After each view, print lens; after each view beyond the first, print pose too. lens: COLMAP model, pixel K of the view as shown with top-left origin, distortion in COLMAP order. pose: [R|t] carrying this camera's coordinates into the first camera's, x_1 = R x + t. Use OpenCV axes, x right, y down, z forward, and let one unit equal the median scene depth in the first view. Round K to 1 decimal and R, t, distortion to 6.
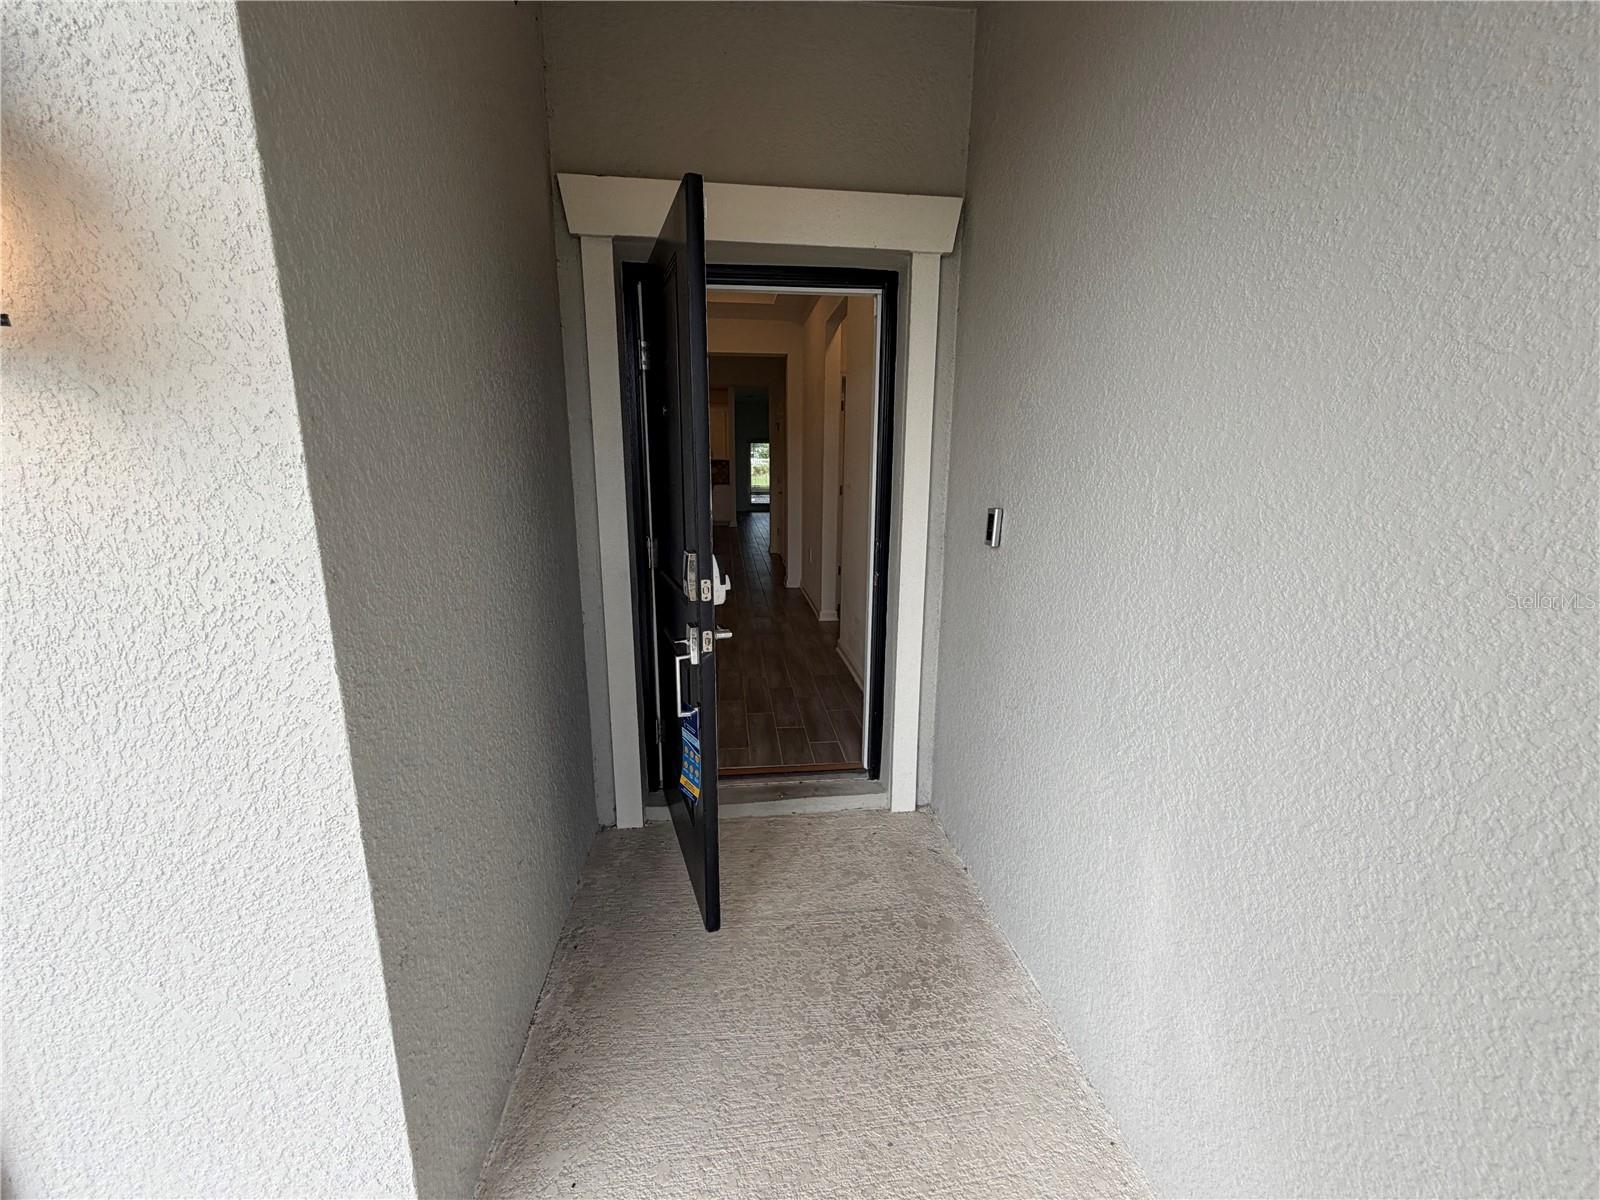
lens RADIAL K [[637.1, 0, 798.4], [0, 637.1, 601.4], [0, 0, 1]] dist [-0.000365, 0.000627]
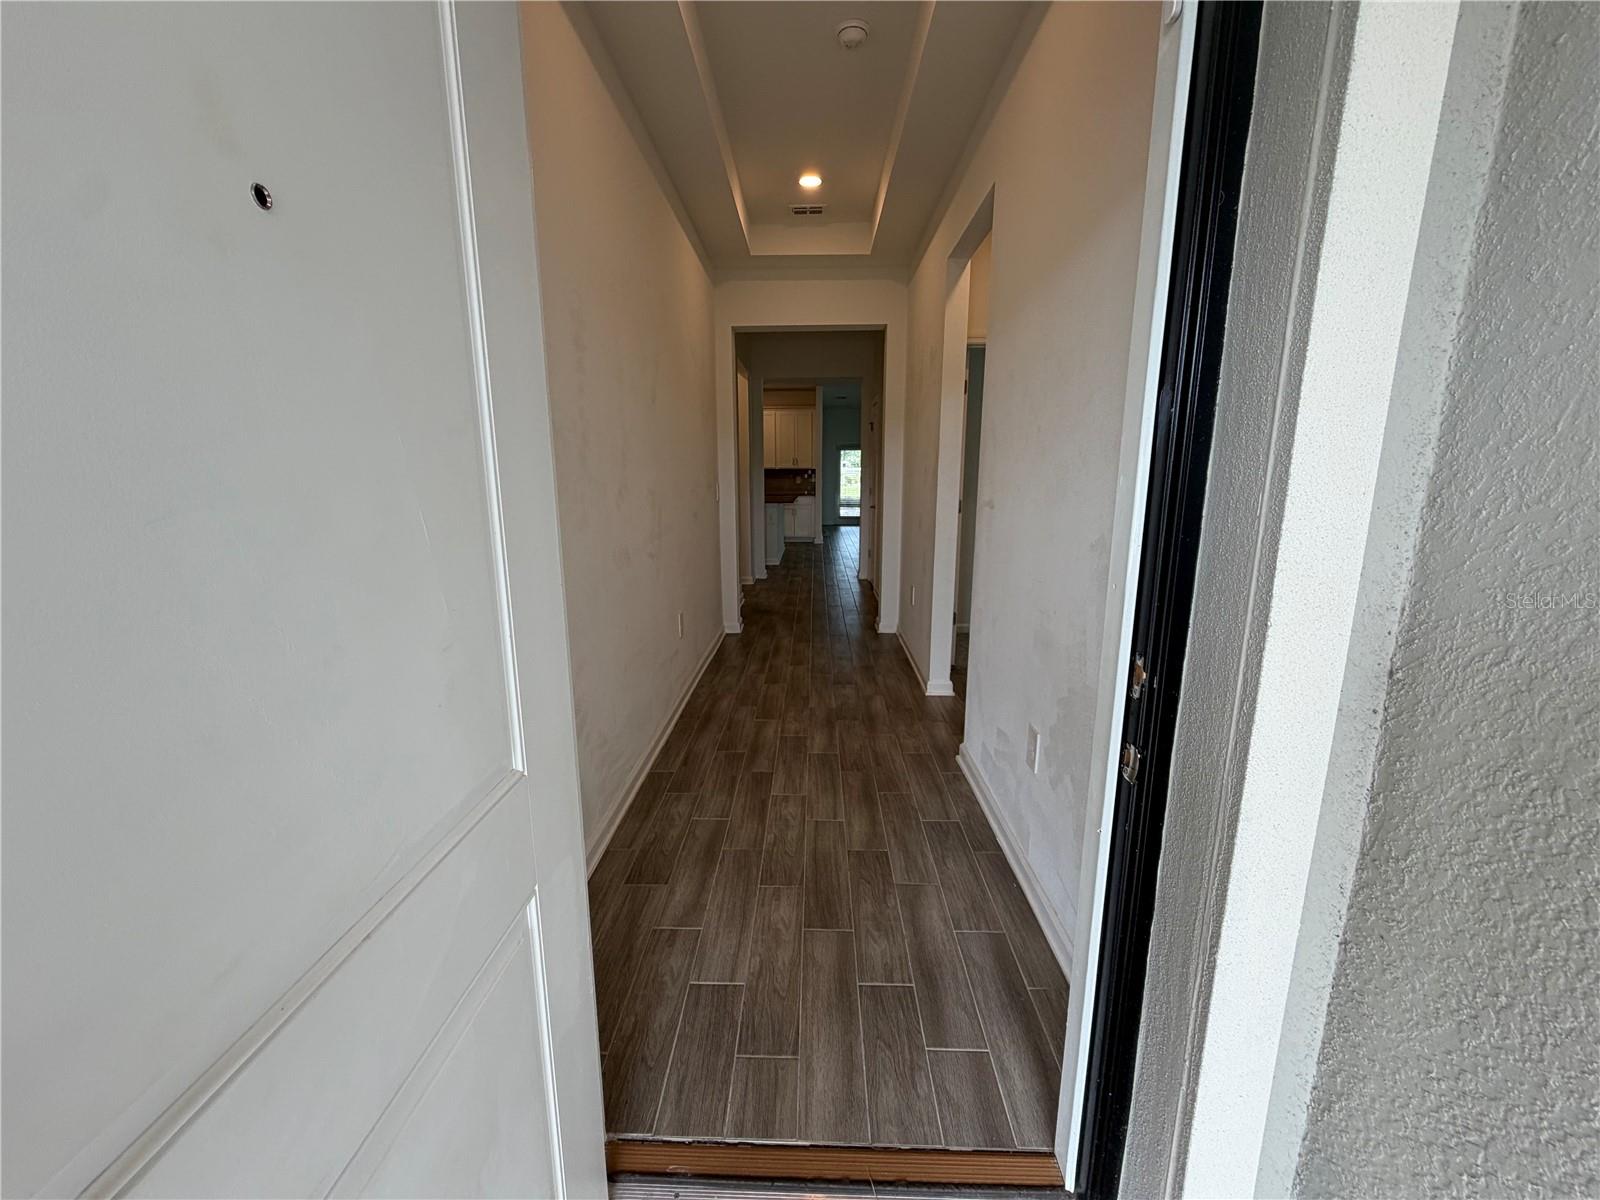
lens RADIAL K [[637.1, 0, 798.4], [0, 637.1, 601.4], [0, 0, 1]] dist [-0.000365, 0.000627]
pose [[0.990025, 0.021463, -0.139248, -0.021961], [-0.023493, 0.999640, -0.012950, -0.122362], [0.138920, 0.016092, 0.990173, 0.603504]]
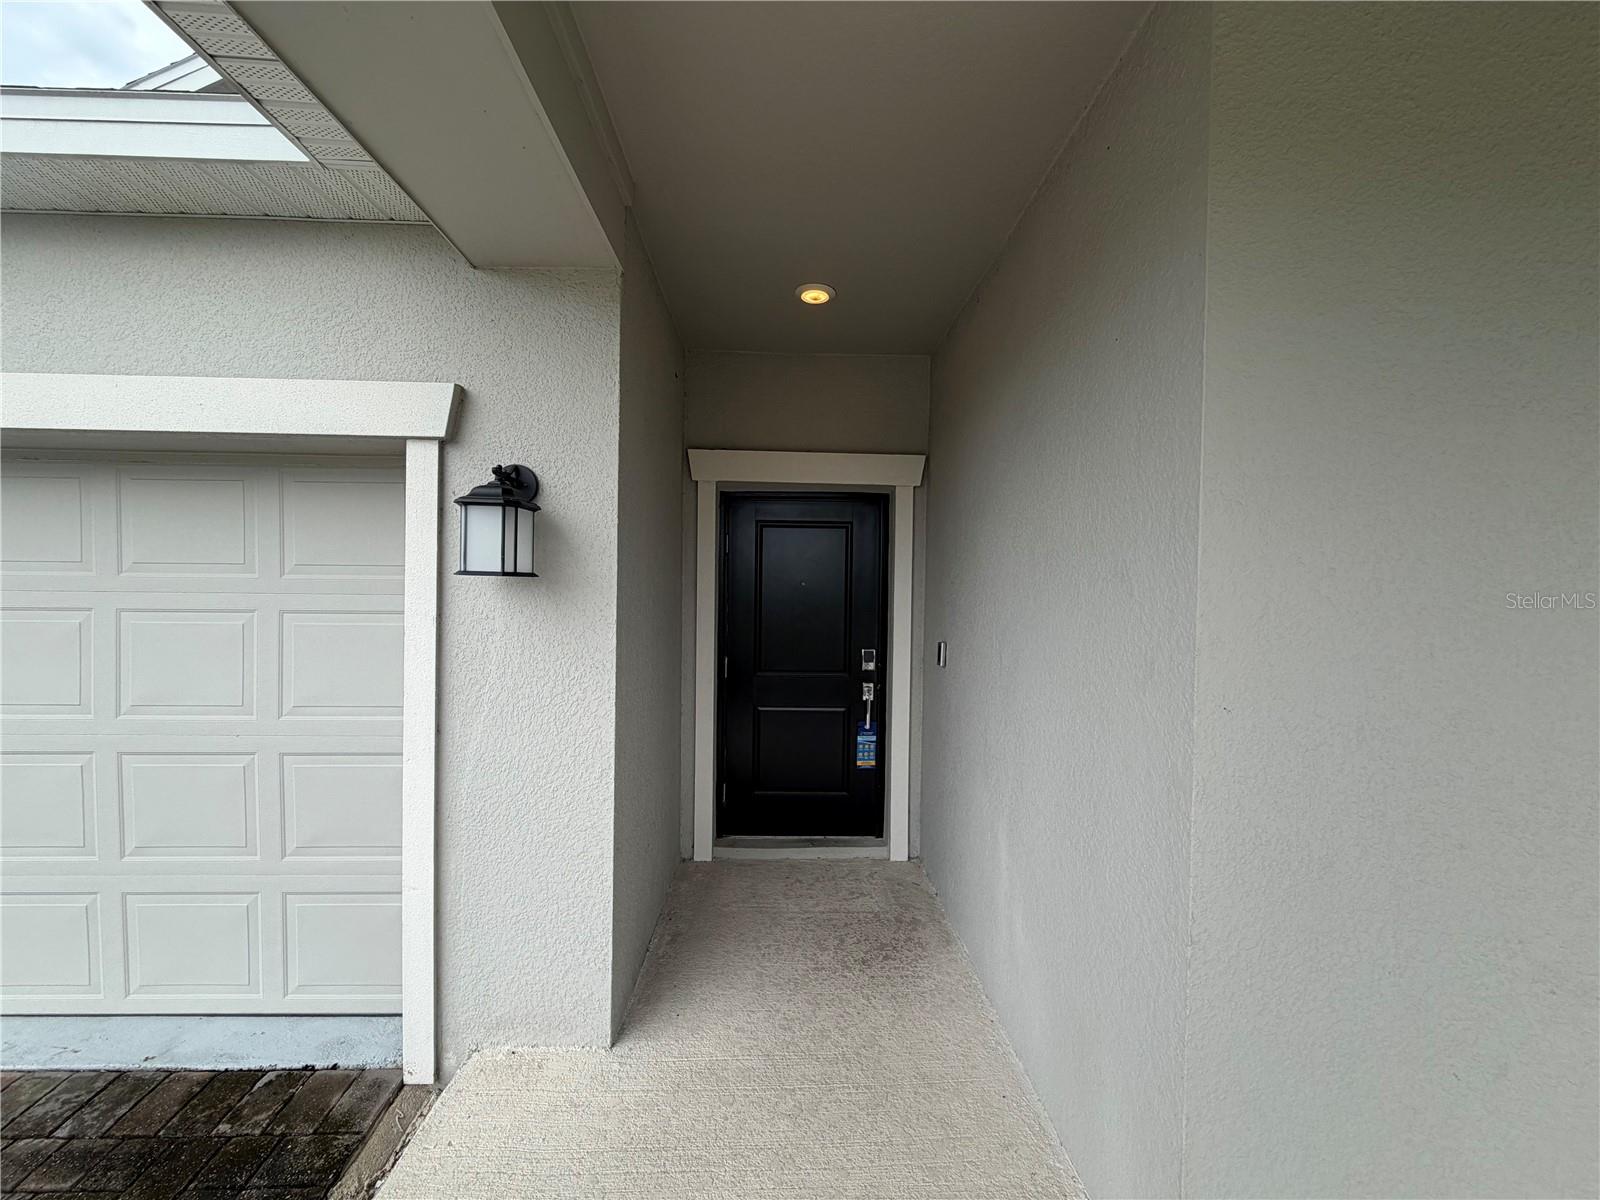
lens RADIAL K [[637.1, 0, 798.4], [0, 637.1, 601.4], [0, 0, 1]] dist [-0.000365, 0.000627]
pose [[0.996258, 0.010187, -0.085829, 0.061904], [-0.026973, 0.980081, -0.196756, 0.059248], [0.082115, 0.198335, 0.976689, -0.465555]]
